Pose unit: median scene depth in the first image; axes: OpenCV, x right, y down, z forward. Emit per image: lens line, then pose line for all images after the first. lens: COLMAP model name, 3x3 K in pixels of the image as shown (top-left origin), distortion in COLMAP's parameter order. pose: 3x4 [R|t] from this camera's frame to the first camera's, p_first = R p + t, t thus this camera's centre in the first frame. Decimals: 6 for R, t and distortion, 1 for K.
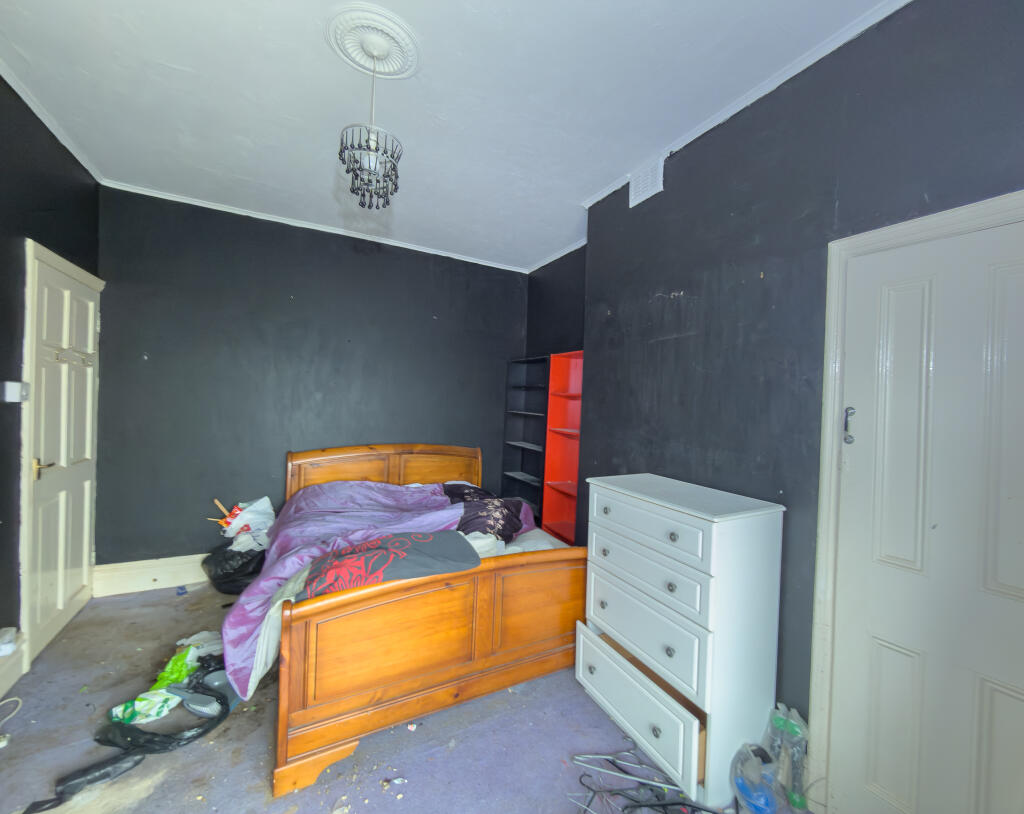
lens RADIAL K [[413.6, 0, 484.4], [0, 413.6, 397.2], [0, 0, 1]] dist [-0.001200, -0.000192]
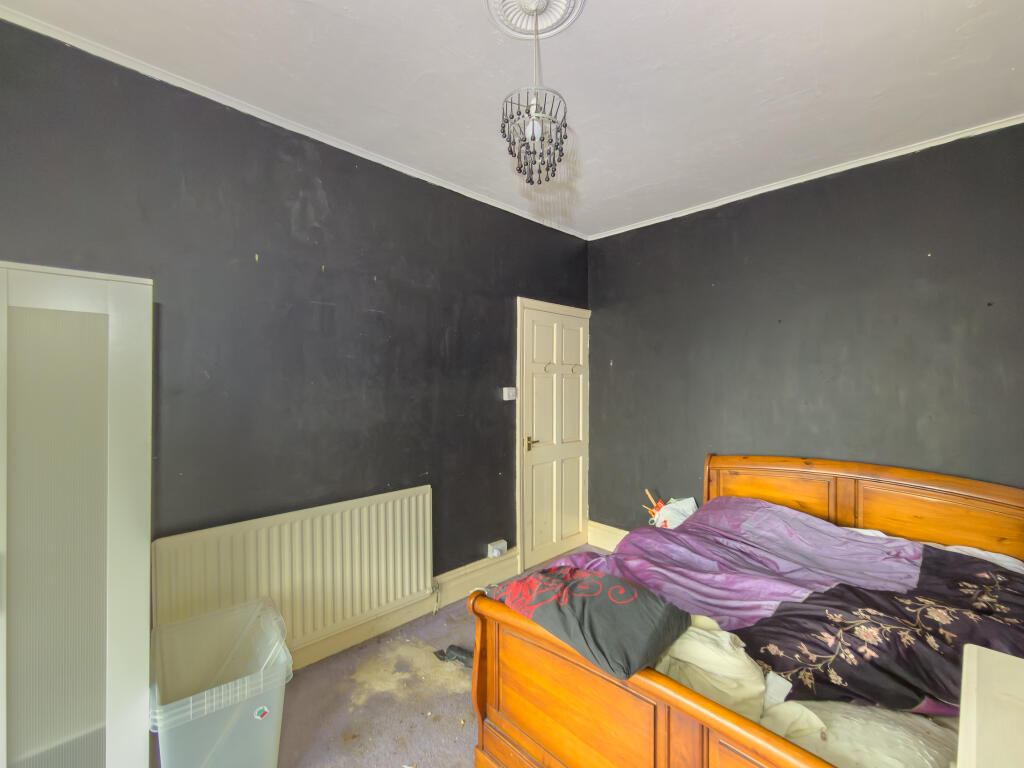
lens RADIAL K [[402.5, 0, 513.9], [0, 402.5, 382.9], [0, 0, 1]] dist [-0.009556, 0.000926]
pose [[0.363086, -0.037808, -0.930988, 0.220232], [0.014500, 0.999285, -0.034926, -0.000058], [0.931643, -0.000818, 0.363374, 0.297066]]
